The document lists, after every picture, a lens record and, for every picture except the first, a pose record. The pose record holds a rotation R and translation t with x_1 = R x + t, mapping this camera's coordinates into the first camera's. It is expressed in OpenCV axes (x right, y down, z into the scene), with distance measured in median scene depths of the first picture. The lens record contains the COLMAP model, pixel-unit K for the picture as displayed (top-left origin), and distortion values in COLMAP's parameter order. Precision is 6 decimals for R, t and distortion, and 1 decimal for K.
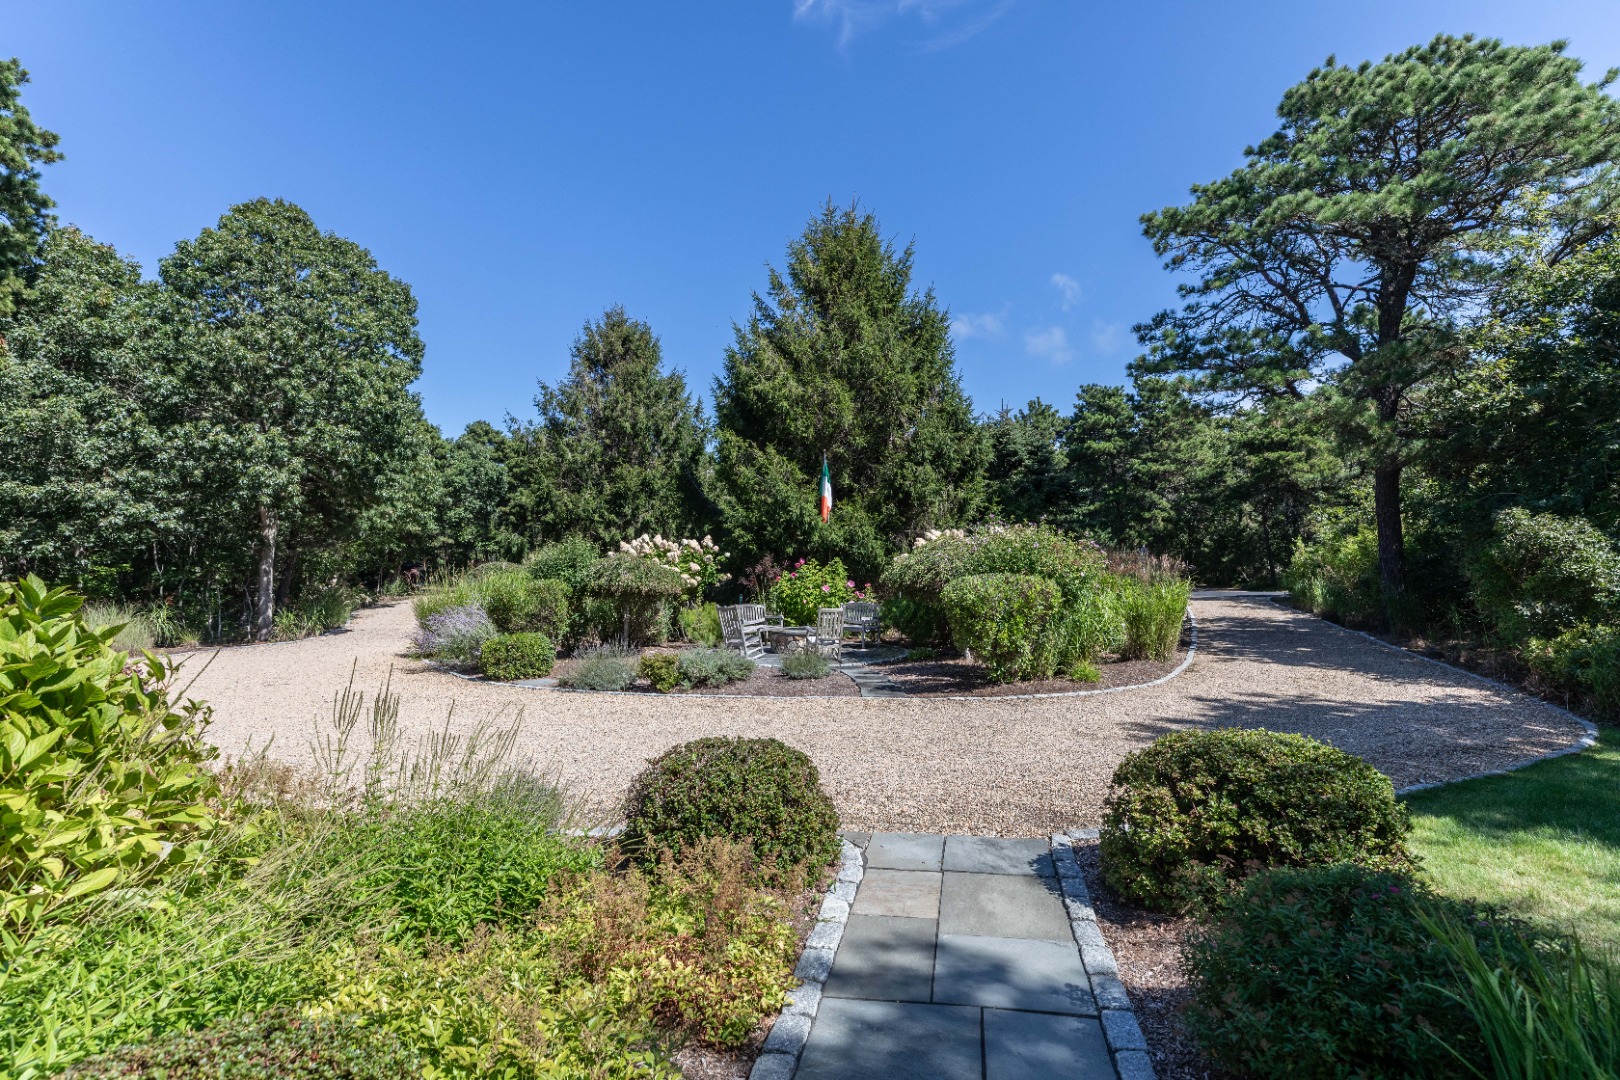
lens RADIAL K [[753.0, 0, 810.0], [0, 753.0, 540.0], [0, 0, 1]] dist [-0.001681, 0.000321]
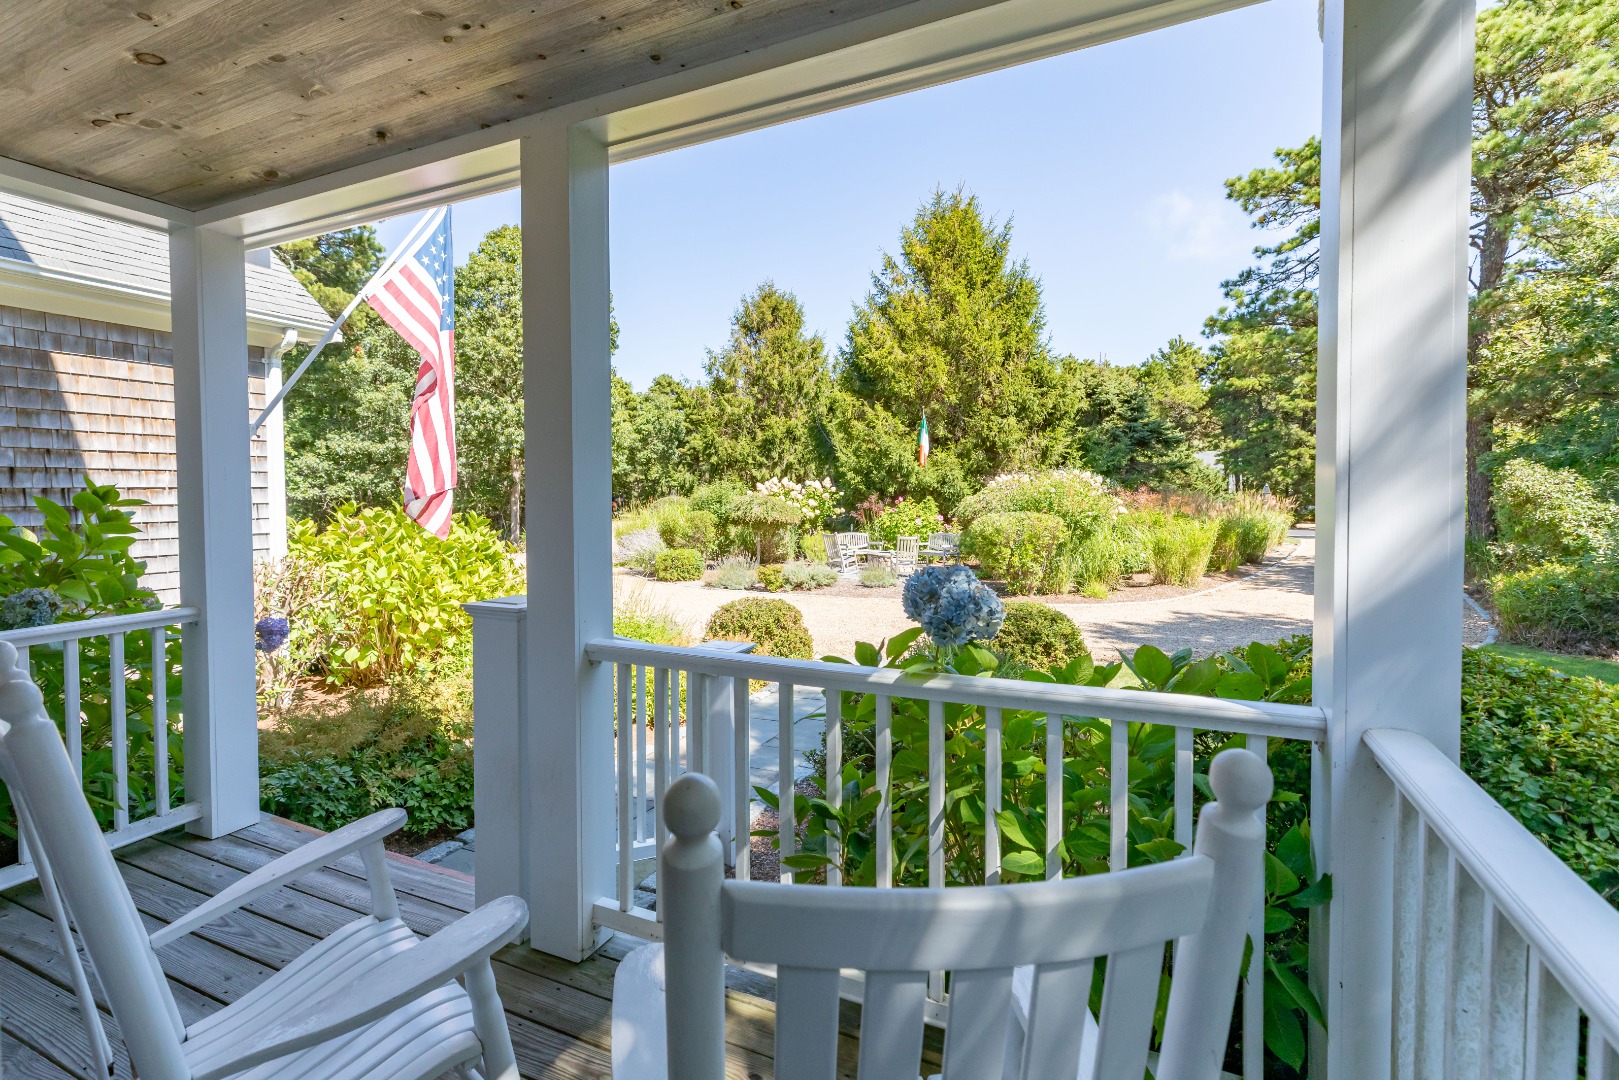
lens RADIAL K [[735.1, 0, 808.5], [0, 735.1, 513.6], [0, 0, 1]] dist [0.001565, 0.000093]
pose [[0.974251, 0.014358, -0.225010, 0.106568], [-0.001766, 0.998426, 0.056065, -0.014152], [0.225461, -0.054224, 0.972742, -0.193128]]
